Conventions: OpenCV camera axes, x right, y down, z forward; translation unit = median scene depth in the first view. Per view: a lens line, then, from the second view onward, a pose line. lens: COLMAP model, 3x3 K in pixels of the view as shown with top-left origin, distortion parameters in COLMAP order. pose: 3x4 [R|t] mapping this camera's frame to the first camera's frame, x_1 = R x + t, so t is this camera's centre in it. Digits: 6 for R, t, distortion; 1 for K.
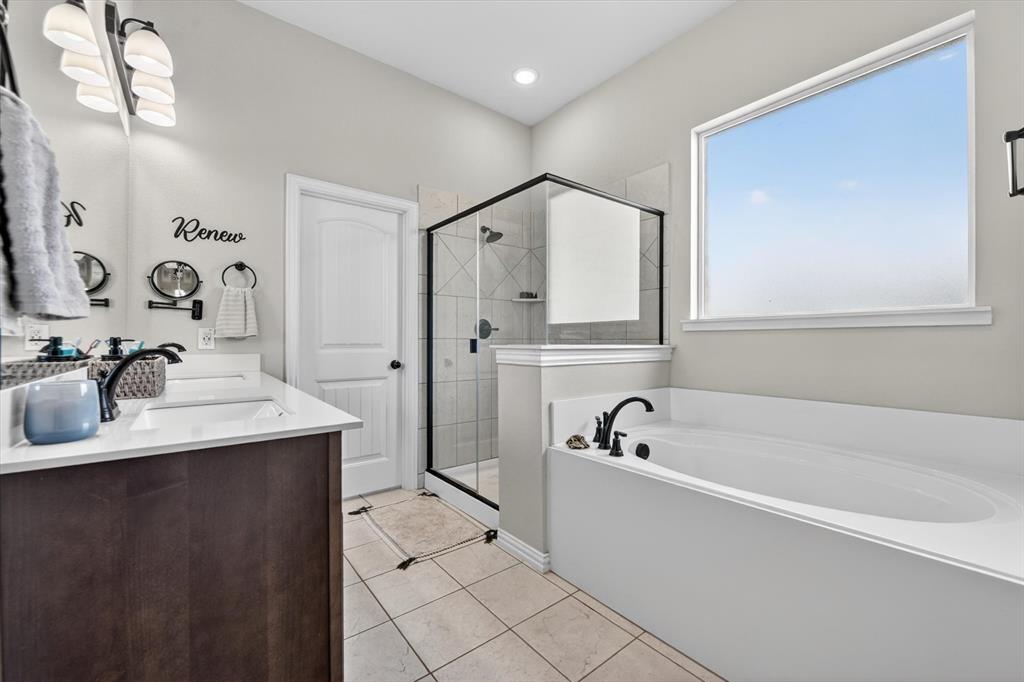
lens RADIAL K [[407.8, 0, 515.9], [0, 407.8, 341.5], [0, 0, 1]] dist [-0.007696, -0.001140]
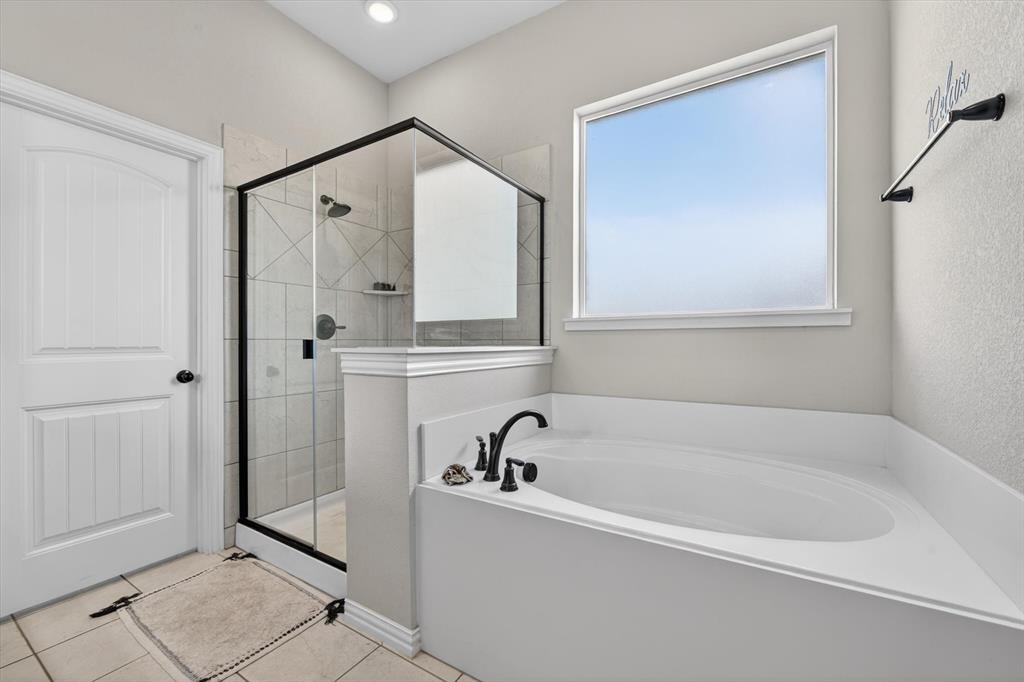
lens RADIAL K [[407.8, 0, 517.7], [0, 407.8, 340.7], [0, 0, 1]] dist [-0.007696, -0.001140]
pose [[0.937384, -0.002277, 0.348289, -0.005822], [0.003342, 0.999991, -0.002455, -0.001470], [-0.348280, 0.003465, 0.937384, 0.183043]]
